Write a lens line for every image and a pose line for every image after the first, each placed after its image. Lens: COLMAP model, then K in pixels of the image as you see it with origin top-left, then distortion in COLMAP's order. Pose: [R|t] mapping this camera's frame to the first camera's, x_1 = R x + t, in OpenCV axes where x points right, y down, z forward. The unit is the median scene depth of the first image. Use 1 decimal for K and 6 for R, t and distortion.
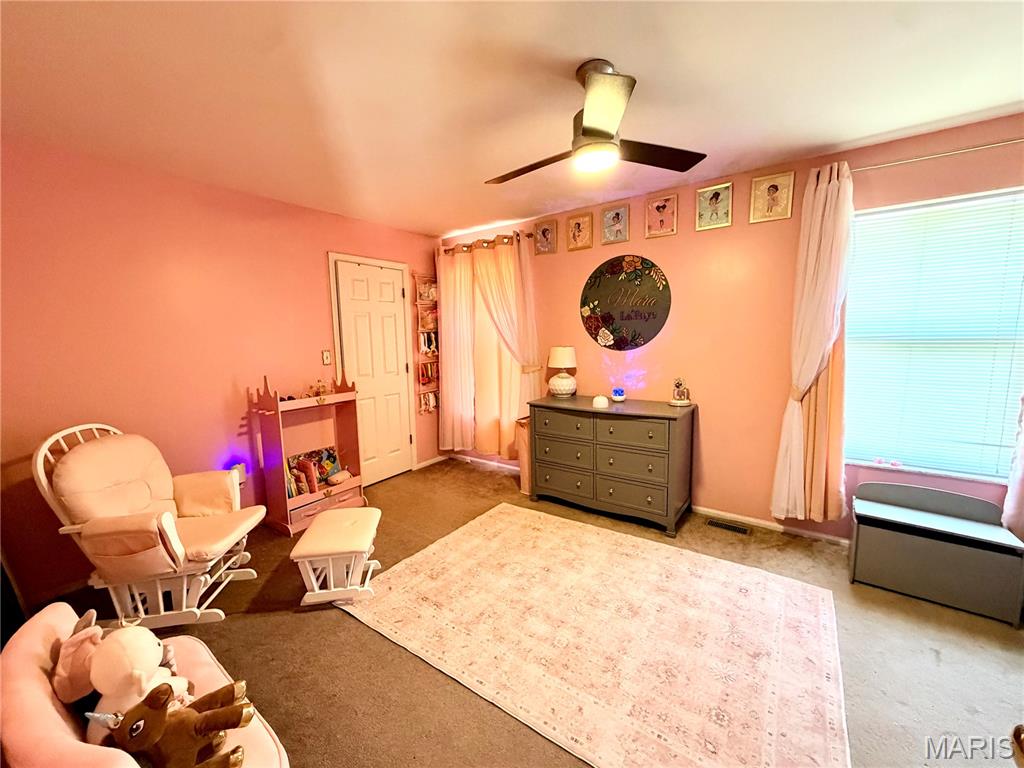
lens RADIAL K [[406.3, 0, 512.0], [0, 406.3, 384.0], [0, 0, 1]] dist [-0.000642, -0.000077]
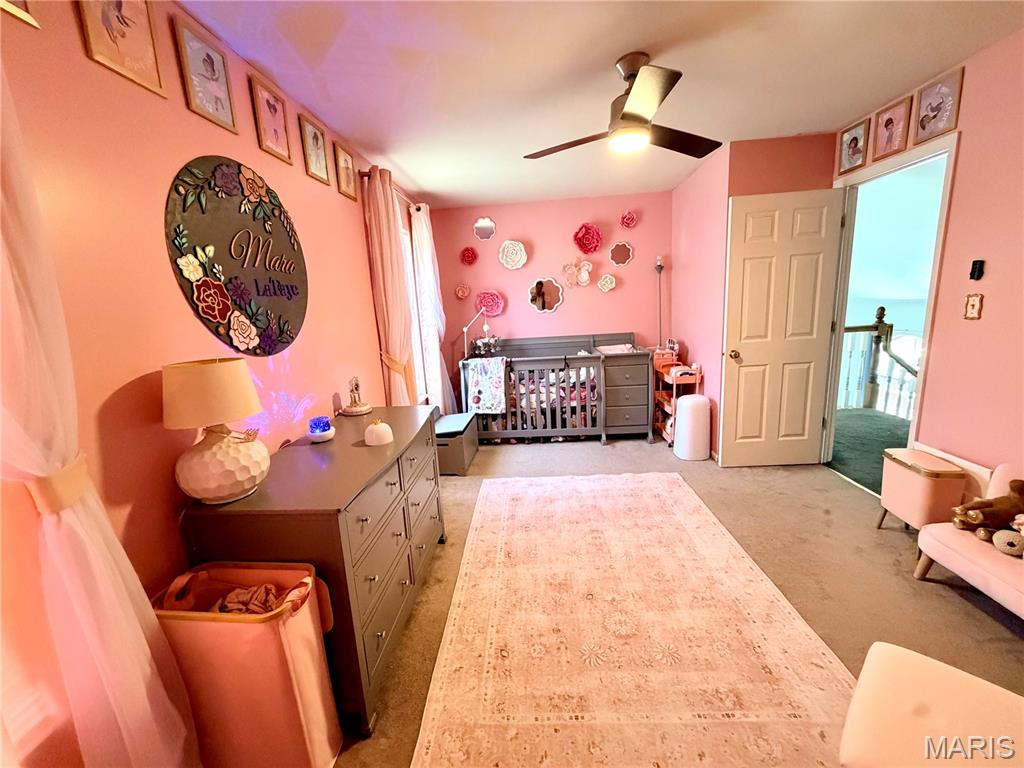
lens RADIAL K [[406.3, 0, 512.0], [0, 406.3, 384.0], [0, 0, 1]] dist [-0.000642, -0.000077]
pose [[-0.524570, -0.118682, 0.843054, -0.329232], [0.178908, 0.952758, 0.245447, -0.119156], [-0.832357, 0.279584, -0.478555, 1.000588]]
